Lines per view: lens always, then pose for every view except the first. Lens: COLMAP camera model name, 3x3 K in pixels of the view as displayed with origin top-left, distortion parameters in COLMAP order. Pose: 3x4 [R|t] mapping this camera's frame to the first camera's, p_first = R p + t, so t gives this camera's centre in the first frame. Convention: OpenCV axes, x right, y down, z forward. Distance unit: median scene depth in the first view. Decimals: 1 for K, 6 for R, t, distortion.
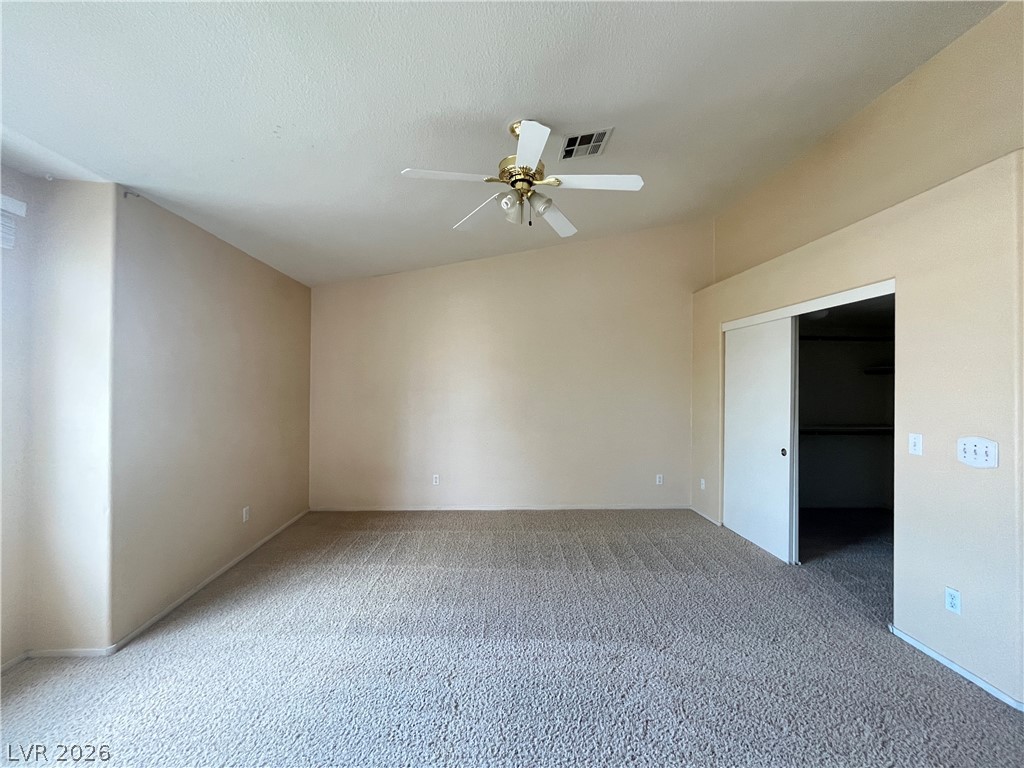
lens RADIAL K [[420.2, 0, 511.5], [0, 420.2, 382.5], [0, 0, 1]] dist [-0.002849, -0.000129]
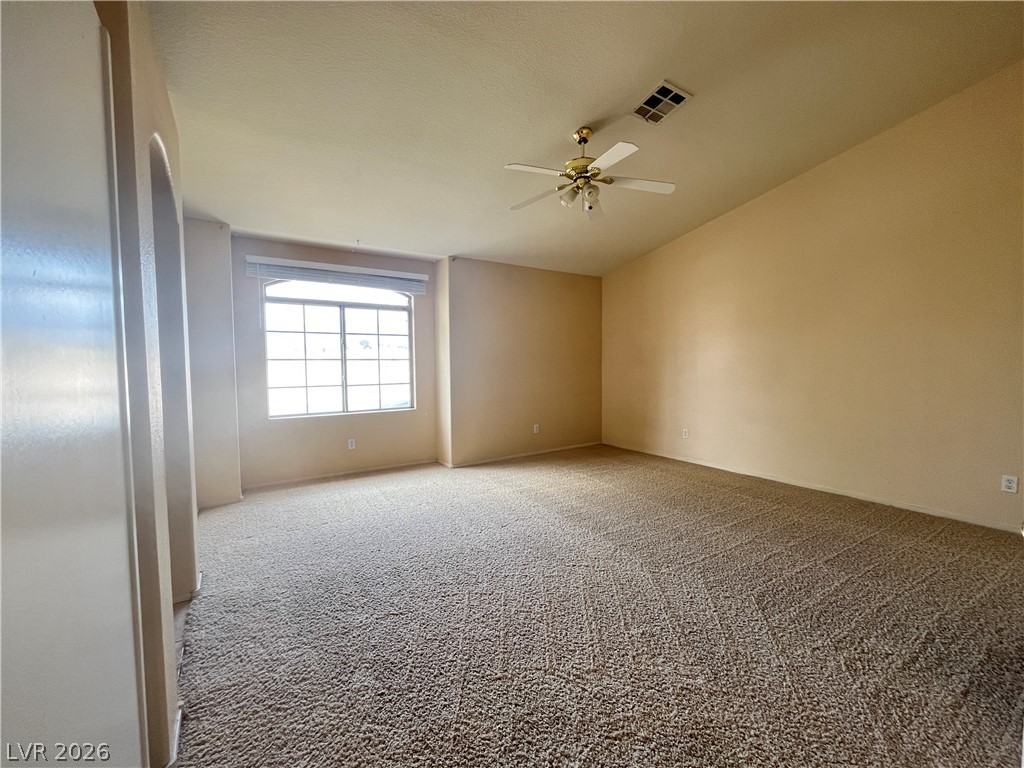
lens RADIAL K [[420.2, 0, 511.5], [0, 420.2, 382.5], [0, 0, 1]] dist [-0.002849, -0.000129]
pose [[0.501662, 0.028027, -0.864610, 0.718618], [0.019023, 0.998876, 0.043417, 0.059503], [0.864855, -0.038228, 0.500565, 0.101489]]
